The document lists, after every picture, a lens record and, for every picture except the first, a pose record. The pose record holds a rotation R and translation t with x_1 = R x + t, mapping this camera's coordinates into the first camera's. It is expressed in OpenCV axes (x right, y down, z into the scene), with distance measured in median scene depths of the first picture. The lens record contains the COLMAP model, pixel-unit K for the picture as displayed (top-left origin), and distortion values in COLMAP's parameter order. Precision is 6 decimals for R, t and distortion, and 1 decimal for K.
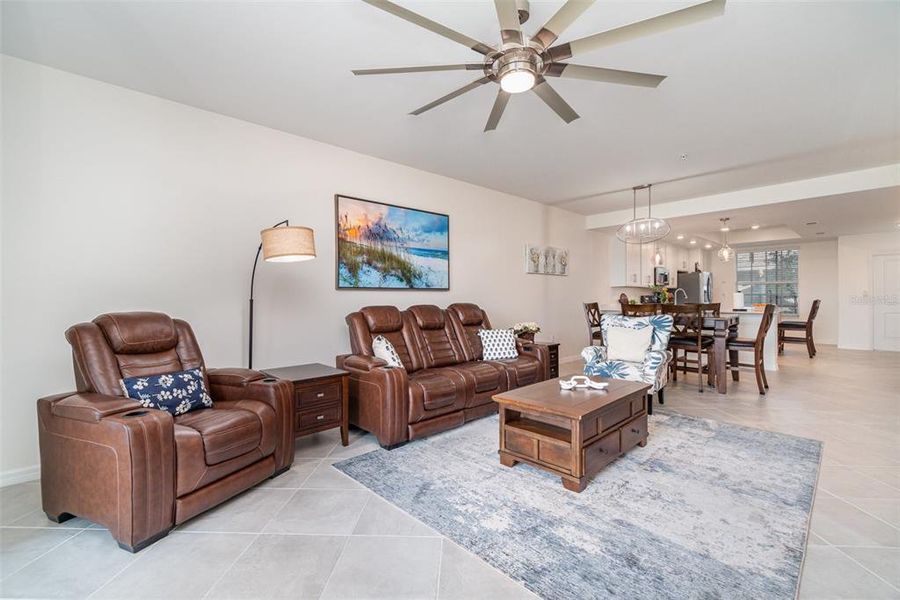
lens RADIAL K [[390.0, 0, 445.0], [0, 390.0, 300.5], [0, 0, 1]] dist [-0.009209, 0.002393]
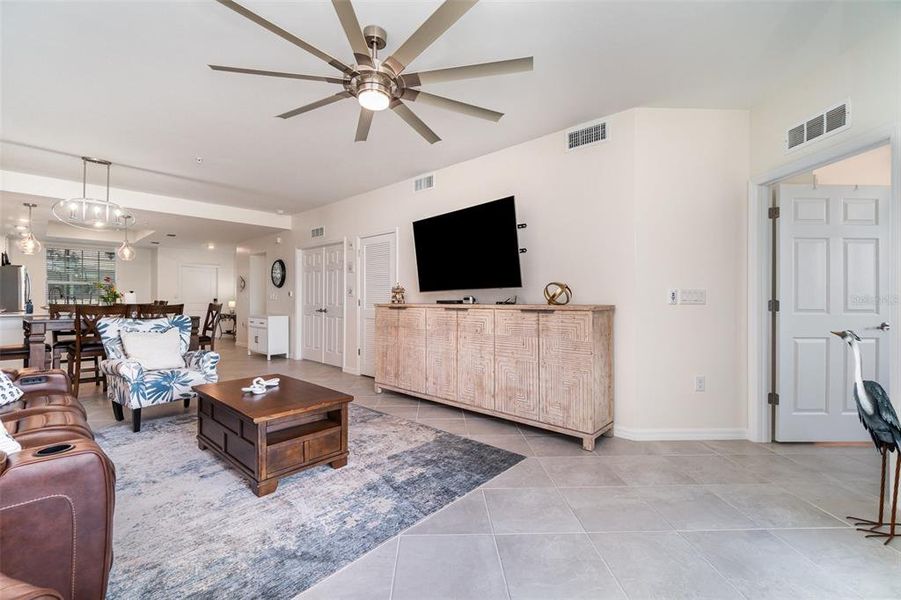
lens RADIAL K [[390.5, 0, 443.3], [0, 390.5, 302.3], [0, 0, 1]] dist [-0.009209, 0.002393]
pose [[-0.082799, -0.005706, 0.996550, -0.512727], [0.000857, 0.999983, 0.005797, -0.000653], [-0.996566, 0.001334, -0.082793, 0.488395]]
